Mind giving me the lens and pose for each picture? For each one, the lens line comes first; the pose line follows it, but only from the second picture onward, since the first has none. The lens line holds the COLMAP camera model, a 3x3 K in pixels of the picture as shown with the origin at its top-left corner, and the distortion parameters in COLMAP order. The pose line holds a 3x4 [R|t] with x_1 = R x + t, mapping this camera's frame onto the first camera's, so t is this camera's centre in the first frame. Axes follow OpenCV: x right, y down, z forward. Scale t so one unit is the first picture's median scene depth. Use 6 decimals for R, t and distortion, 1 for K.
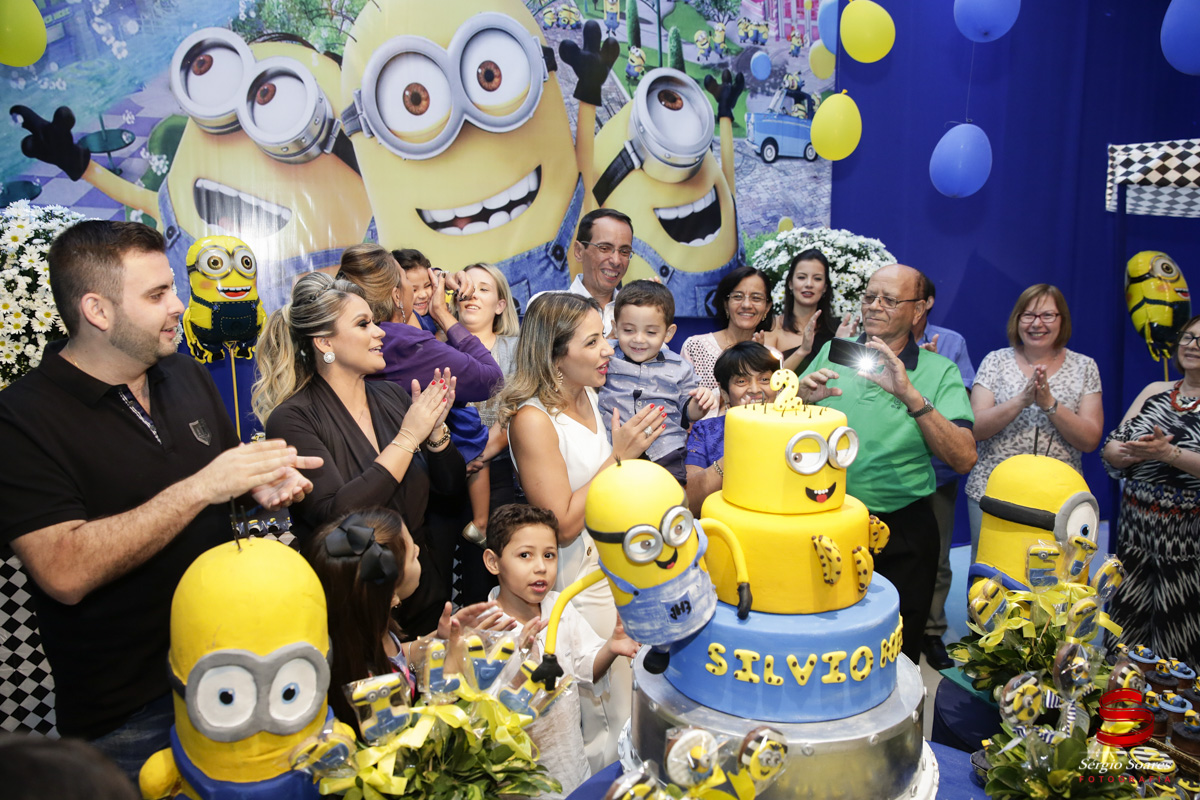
lens RADIAL K [[827.2, 0, 604.2], [0, 827.2, 401.4], [0, 0, 1]] dist [-0.102785, 0.078716]
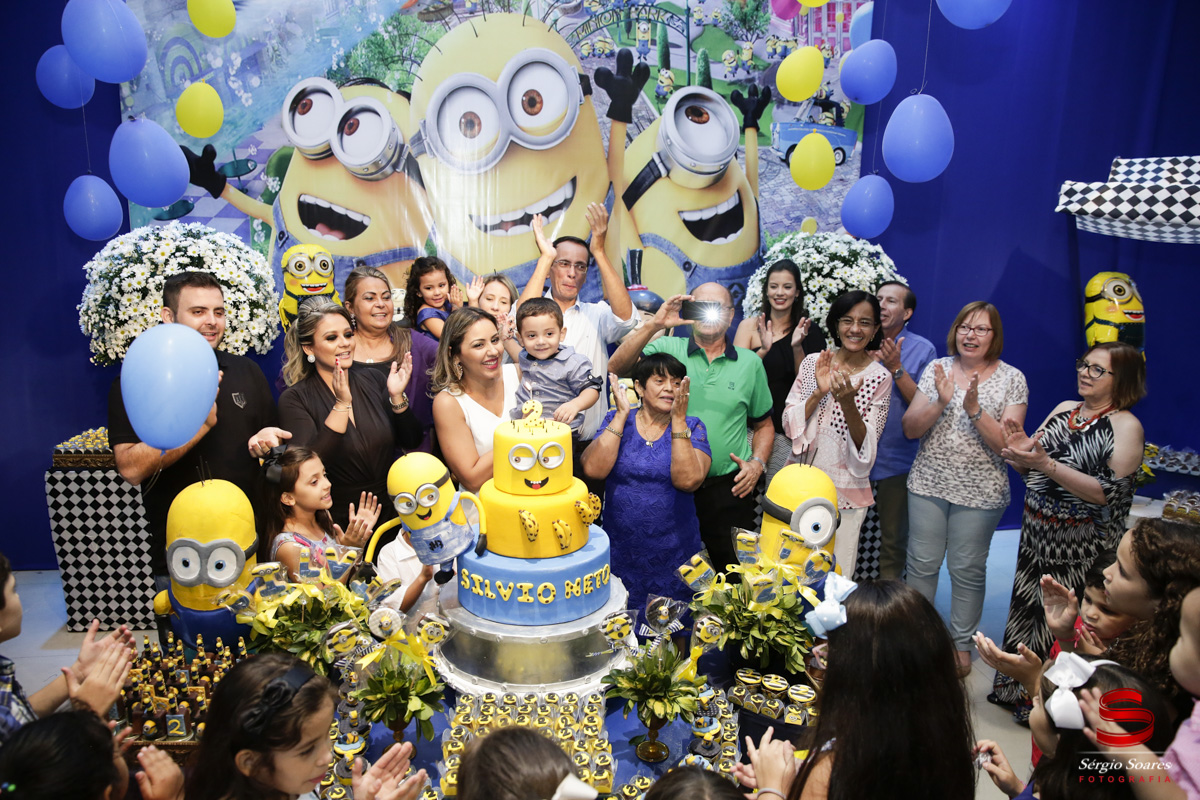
lens RADIAL K [[827.2, 0, 596.8], [0, 827.2, 405.5], [0, 0, 1]] dist [-0.102785, 0.078716]
pose [[0.970845, 0.068176, -0.229810, 0.265663], [-0.050652, 0.995400, 0.081316, -0.061264], [0.234297, -0.067305, 0.969832, -0.175888]]
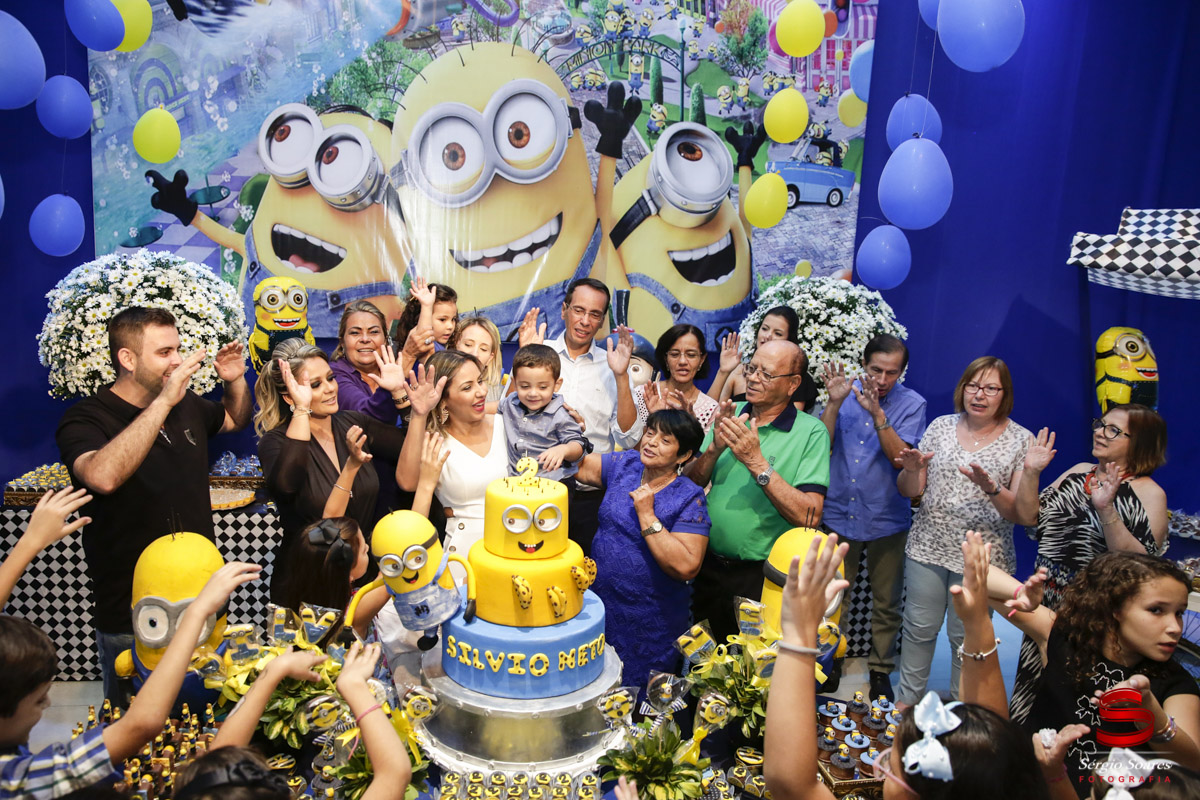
lens RADIAL K [[863.6, 0, 567.4], [0, 863.6, 410.4], [0, 0, 1]] dist [-0.096836, 0.070115]
pose [[0.969832, 0.082981, -0.229216, 0.241671], [-0.074573, 0.996194, 0.045121, -0.074778], [0.232088, -0.026667, 0.972329, -0.172763]]
